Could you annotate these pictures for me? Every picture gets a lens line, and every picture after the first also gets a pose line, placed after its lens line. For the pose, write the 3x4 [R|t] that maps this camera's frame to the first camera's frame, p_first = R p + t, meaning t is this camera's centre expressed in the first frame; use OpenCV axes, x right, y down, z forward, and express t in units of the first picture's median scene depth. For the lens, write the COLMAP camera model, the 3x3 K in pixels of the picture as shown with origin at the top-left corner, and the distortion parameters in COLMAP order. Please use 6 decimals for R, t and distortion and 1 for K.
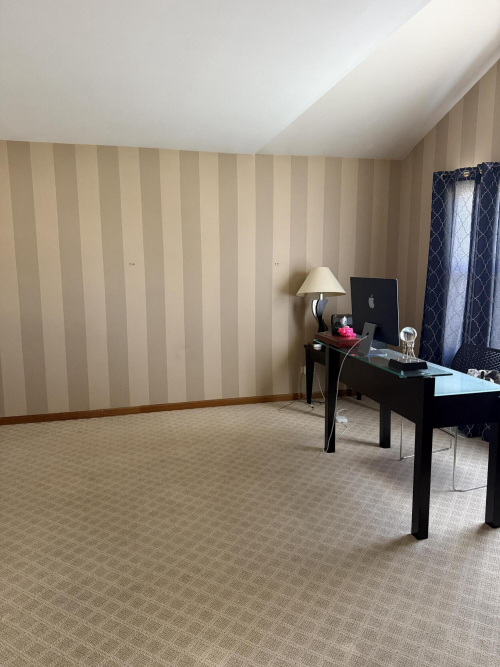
lens RADIAL K [[476.2, 0, 250.0], [0, 476.2, 333.5], [0, 0, 1]] dist [0.105338, -0.108317]
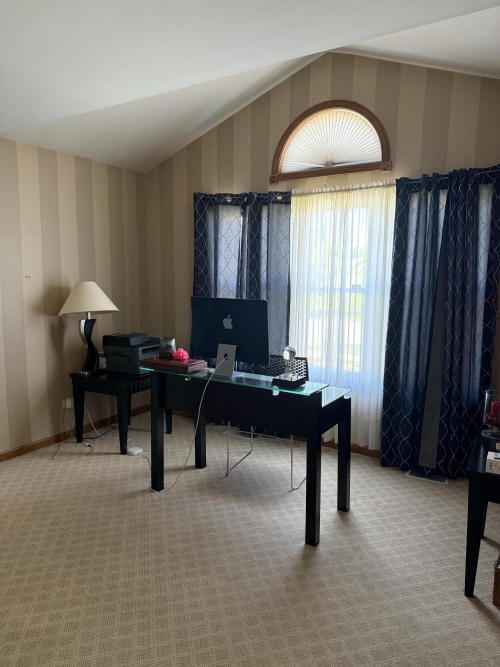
lens RADIAL K [[476.2, 0, 250.0], [0, 476.2, 333.5], [0, 0, 1]] dist [0.105338, -0.108317]
pose [[0.724032, -0.074293, 0.685754, -0.287179], [0.085369, 0.996191, 0.017790, -0.043287], [-0.684464, 0.045662, 0.727616, 0.199886]]
